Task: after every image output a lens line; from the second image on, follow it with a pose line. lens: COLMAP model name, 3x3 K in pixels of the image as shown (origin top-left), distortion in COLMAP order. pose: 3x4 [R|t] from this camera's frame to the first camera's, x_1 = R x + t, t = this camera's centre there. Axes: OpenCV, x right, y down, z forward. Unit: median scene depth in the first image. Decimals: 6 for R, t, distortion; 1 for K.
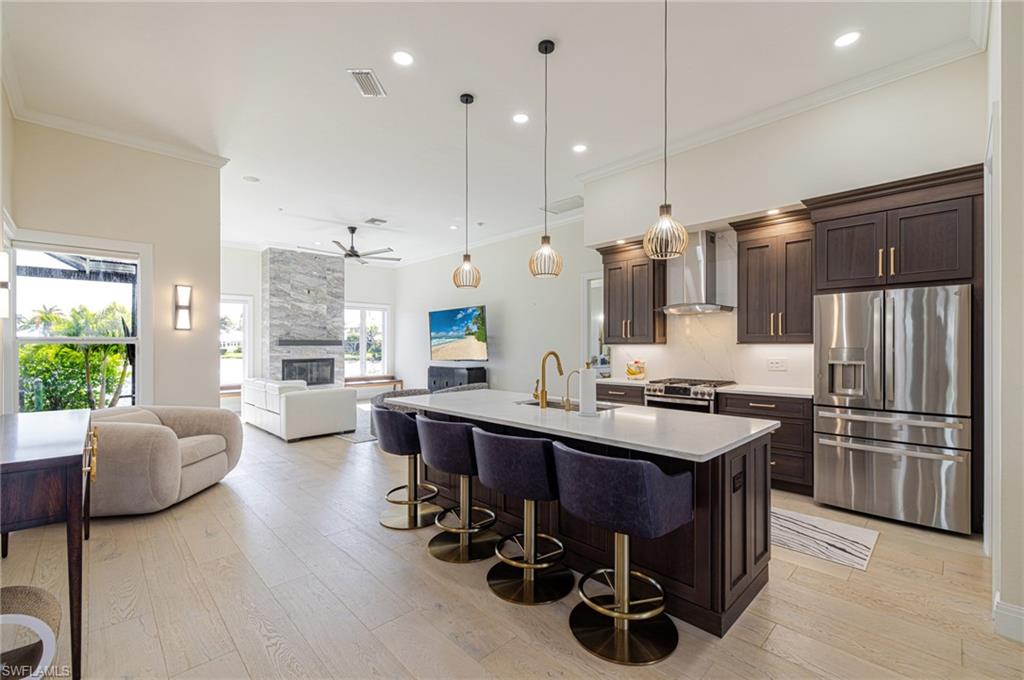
lens RADIAL K [[436.3, 0, 513.5], [0, 436.3, 346.8], [0, 0, 1]] dist [-0.000539, -0.000143]
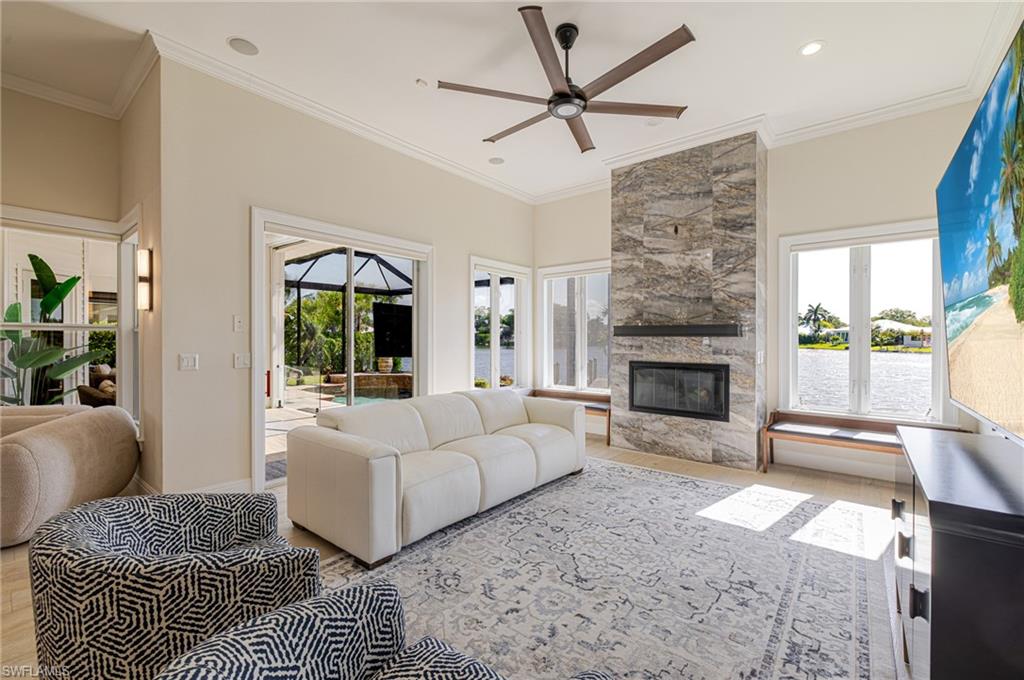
lens RADIAL K [[427.0, 0, 513.2], [0, 427.0, 335.3], [0, 0, 1]] dist [-0.000924, -0.000124]
pose [[0.112776, -0.002591, -0.993617, -0.000271], [-0.008126, 0.999961, -0.003530, -0.000790], [0.993587, 0.008472, 0.112750, 0.795673]]
